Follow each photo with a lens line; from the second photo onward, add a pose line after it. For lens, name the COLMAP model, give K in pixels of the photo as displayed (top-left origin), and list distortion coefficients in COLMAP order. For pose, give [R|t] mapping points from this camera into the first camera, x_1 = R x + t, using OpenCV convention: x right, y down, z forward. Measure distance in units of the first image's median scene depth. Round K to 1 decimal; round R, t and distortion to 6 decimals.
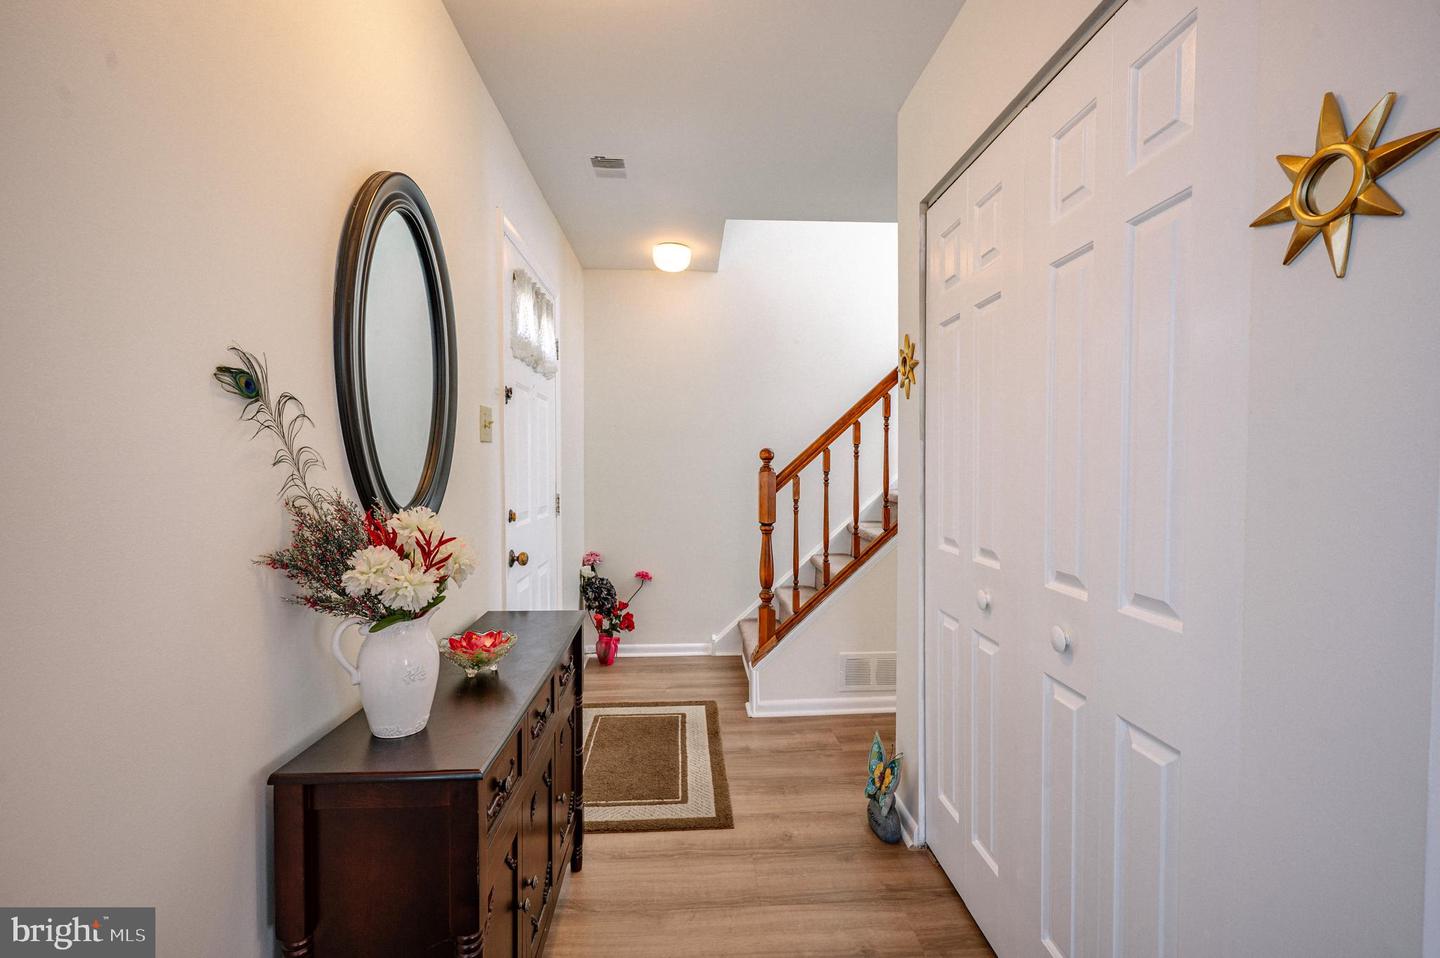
lens RADIAL K [[646.3, 0, 720.0], [0, 646.3, 479.0], [0, 0, 1]] dist [0.000712, 0.000052]
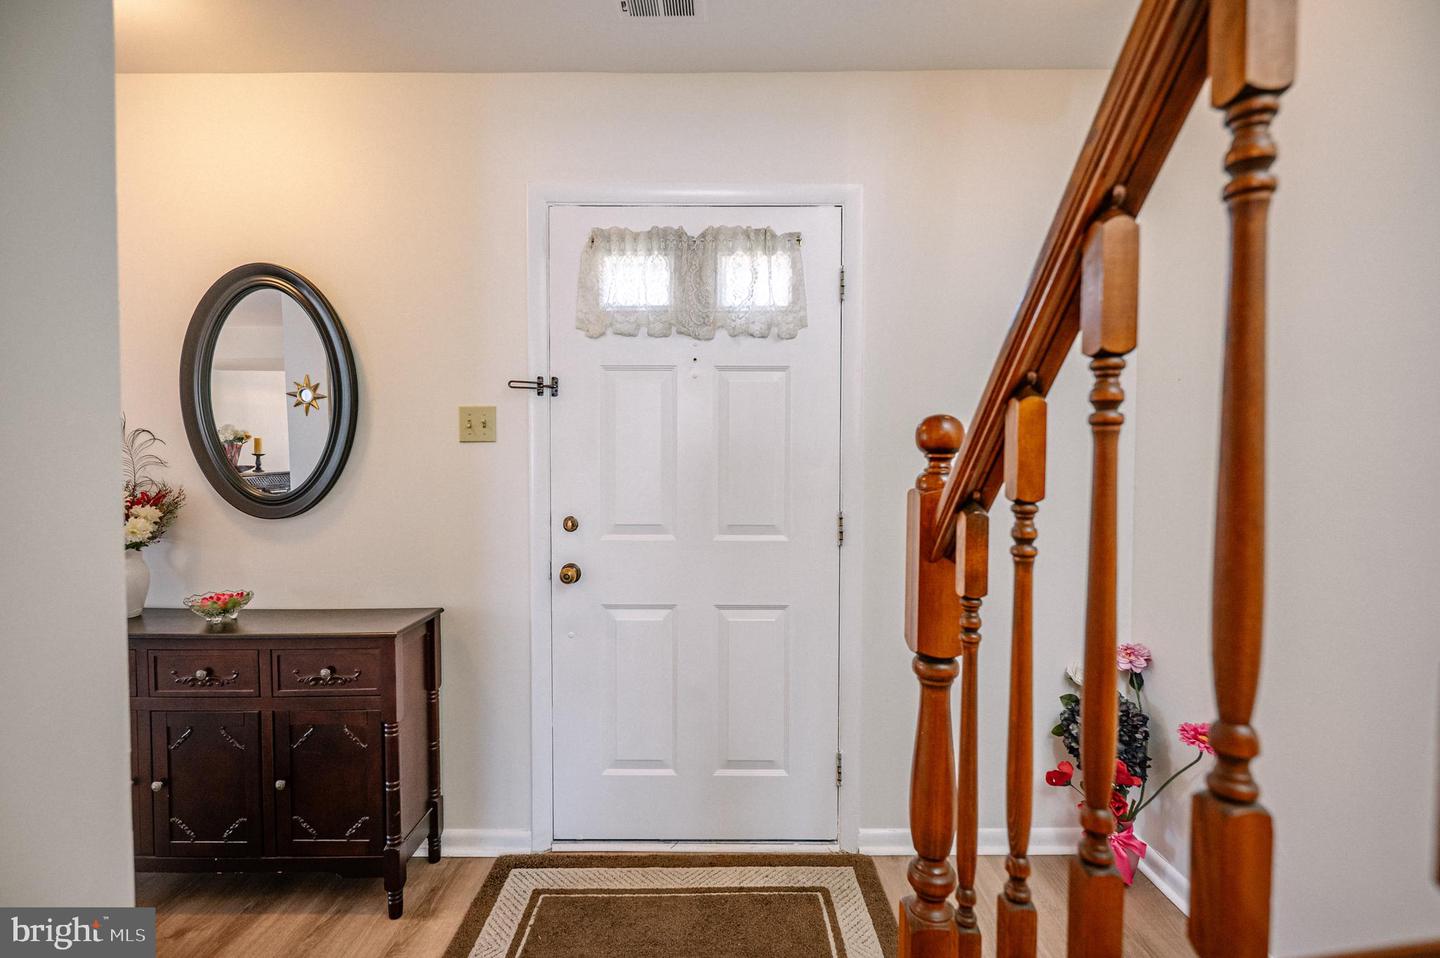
lens RADIAL K [[646.3, 0, 720.0], [0, 646.3, 479.0], [0, 0, 1]] dist [0.000712, 0.000052]
pose [[-0.056406, 0.025516, -0.998082, 0.388785], [-0.022285, 0.999392, 0.026809, -0.022818], [0.998159, 0.023755, -0.055803, 0.919145]]
